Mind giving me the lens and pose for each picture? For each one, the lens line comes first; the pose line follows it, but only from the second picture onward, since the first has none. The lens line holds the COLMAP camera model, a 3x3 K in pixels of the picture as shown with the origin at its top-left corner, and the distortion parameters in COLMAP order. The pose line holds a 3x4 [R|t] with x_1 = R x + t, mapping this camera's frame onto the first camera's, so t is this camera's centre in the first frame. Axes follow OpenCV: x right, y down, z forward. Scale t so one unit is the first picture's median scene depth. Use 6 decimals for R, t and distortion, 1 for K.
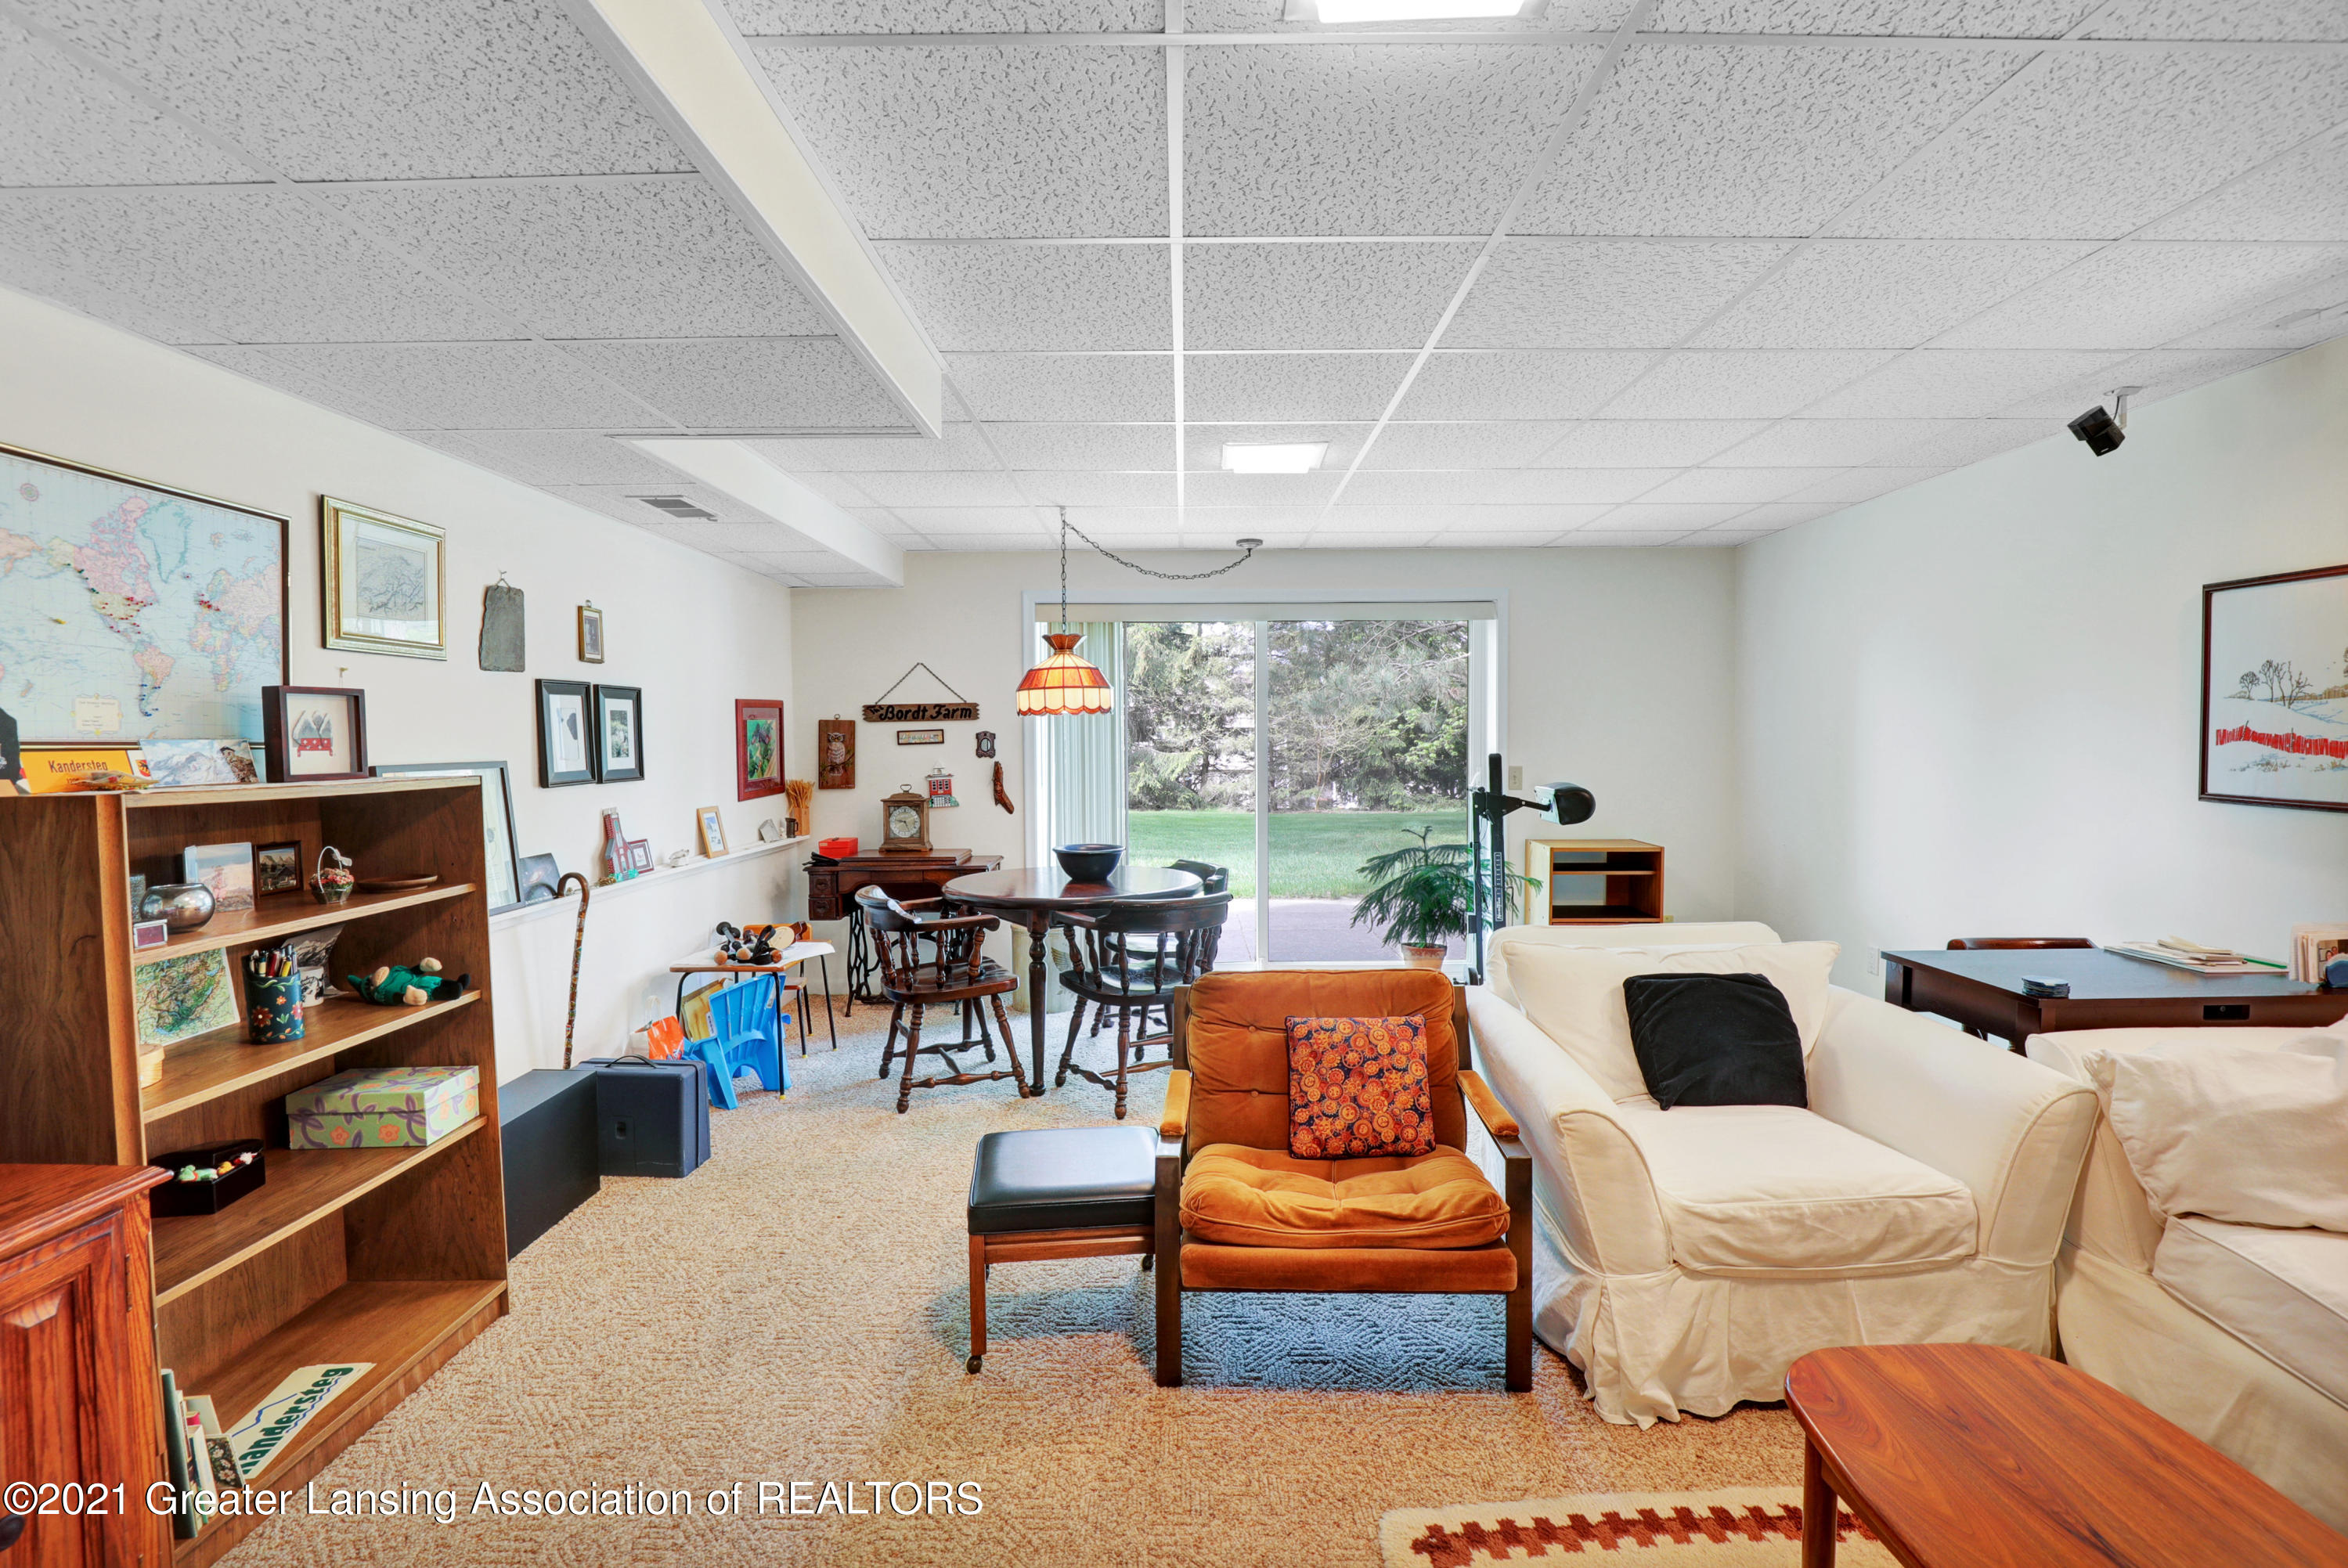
lens RADIAL K [[1102.7, 0, 1172.6], [0, 1102.7, 783.7], [0, 0, 1]] dist [-0.023752, -0.000301]
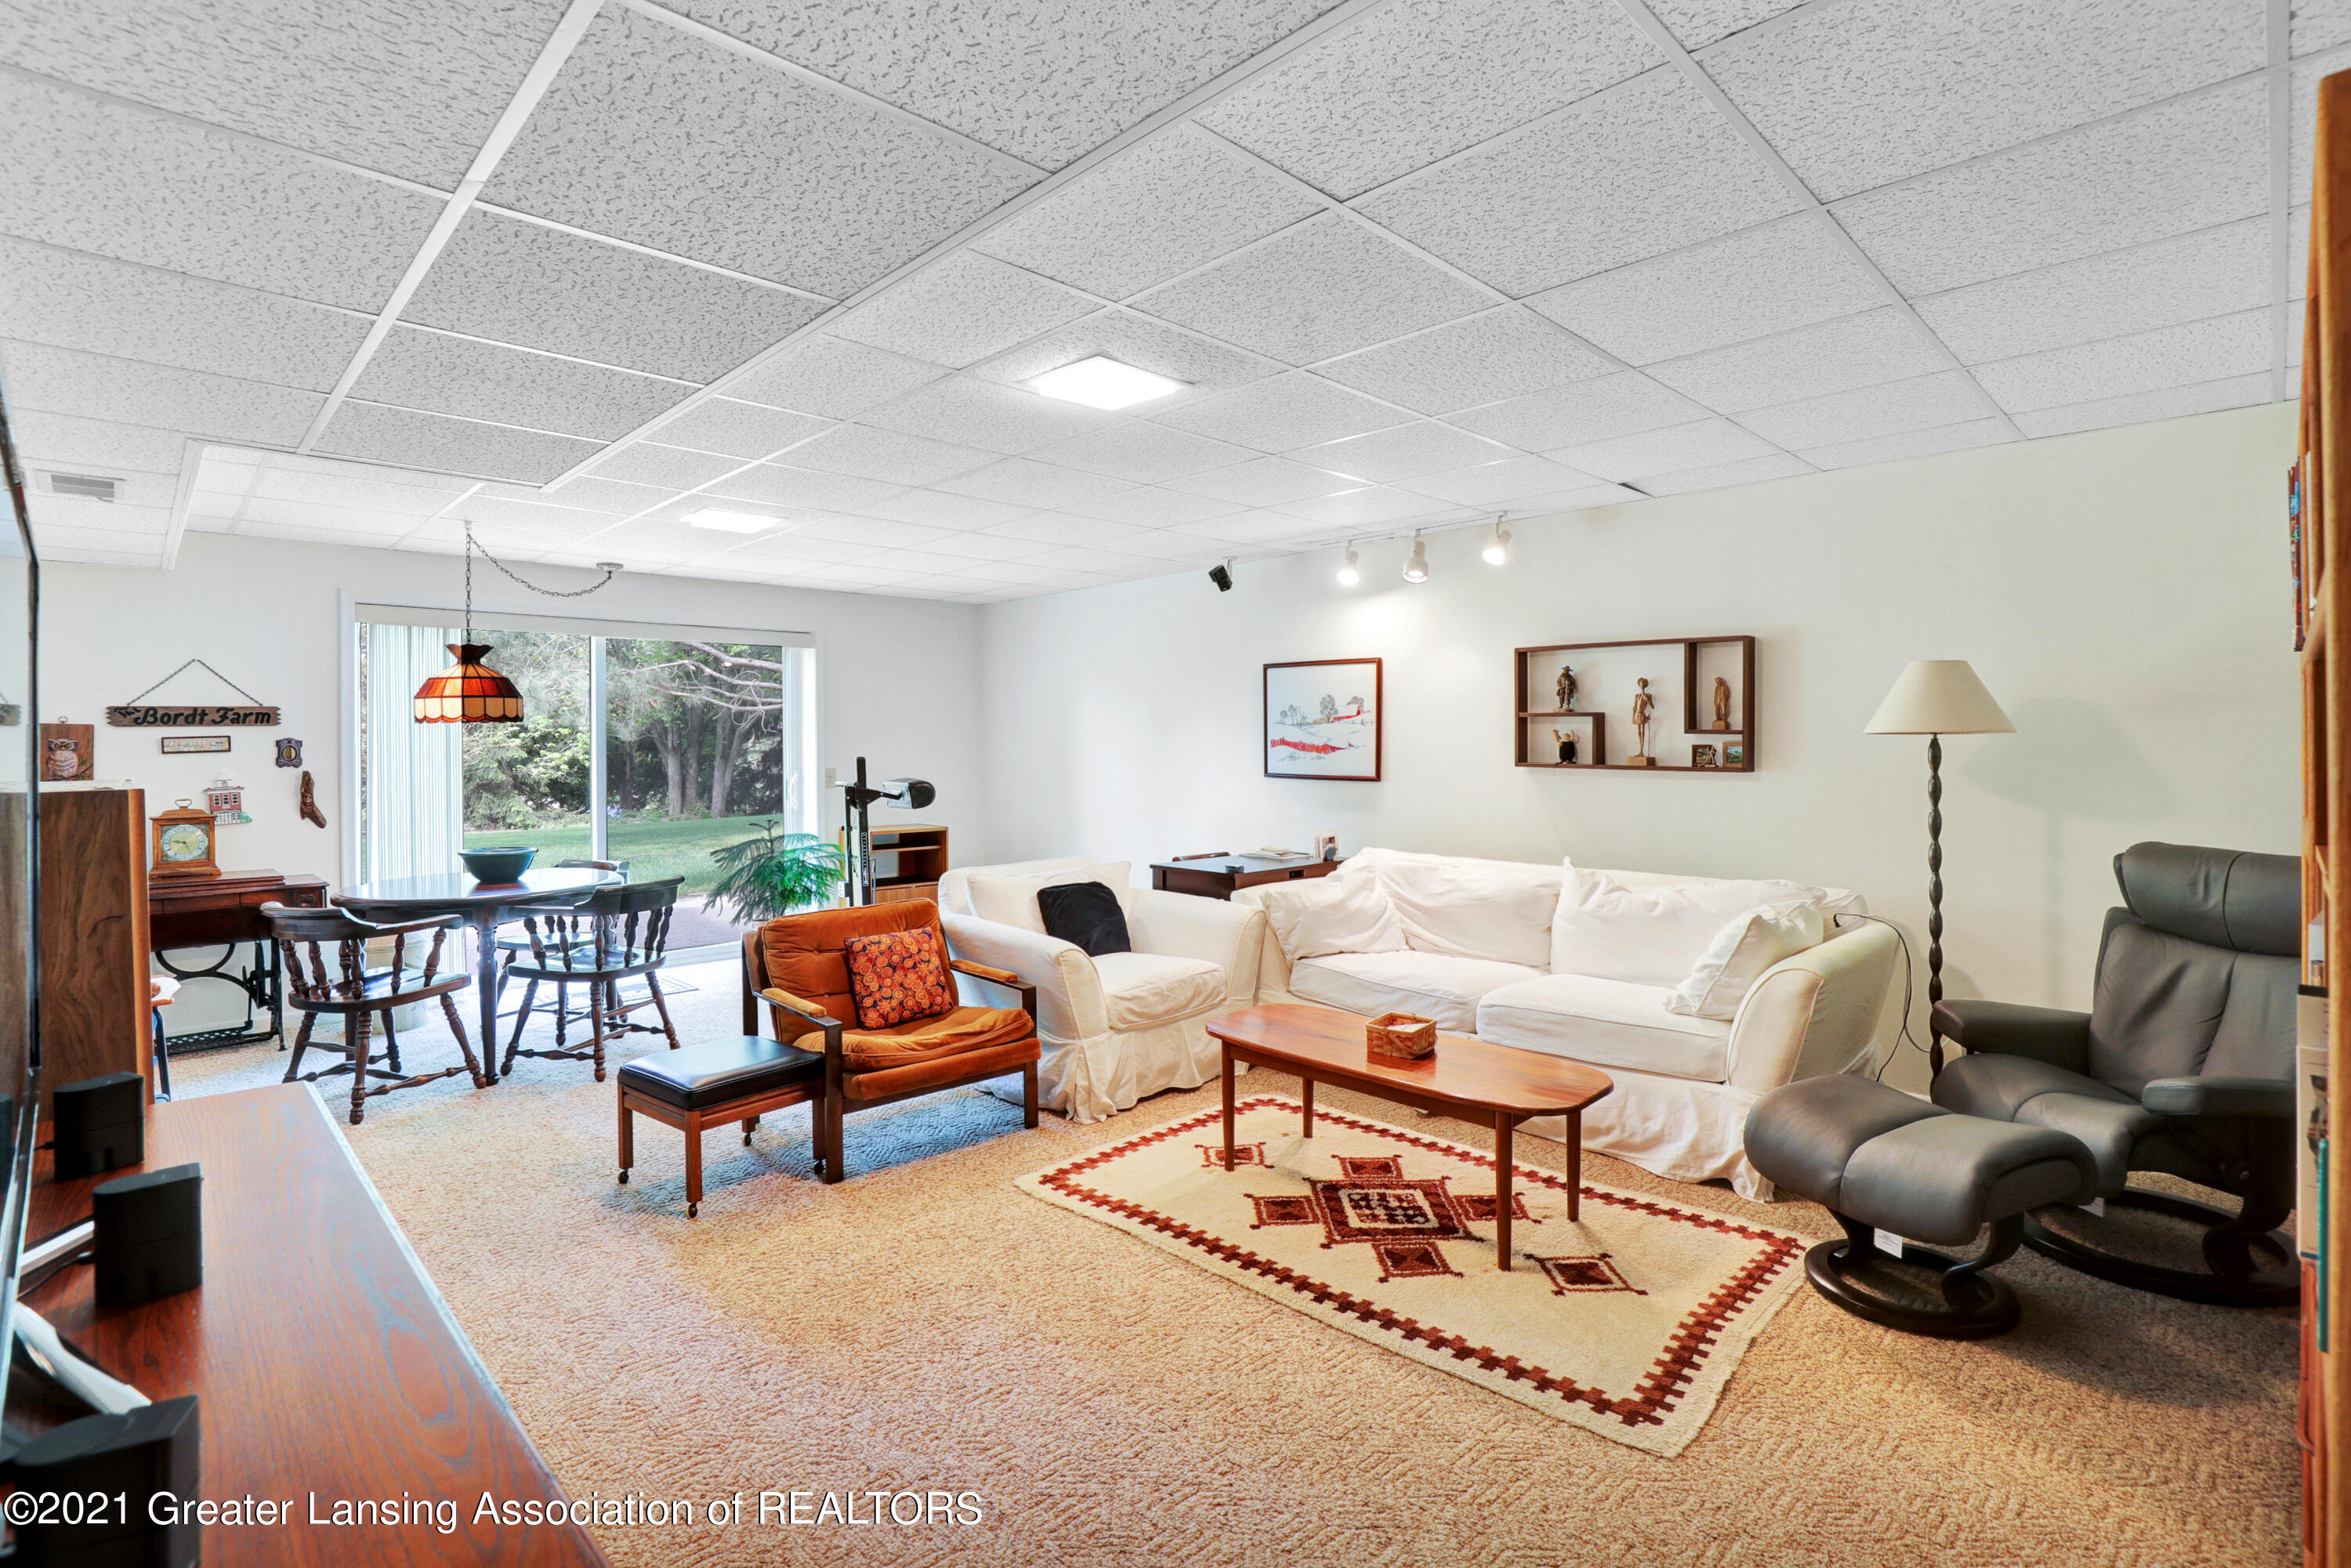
lens RADIAL K [[1104.2, 0, 1178.8], [0, 1104.2, 761.1], [0, 0, 1]] dist [-0.023752, -0.000301]
pose [[0.716854, -0.009616, 0.697157, -0.590729], [0.030199, 0.999395, -0.017267, 0.019903], [-0.696569, 0.033431, 0.716711, -0.337077]]
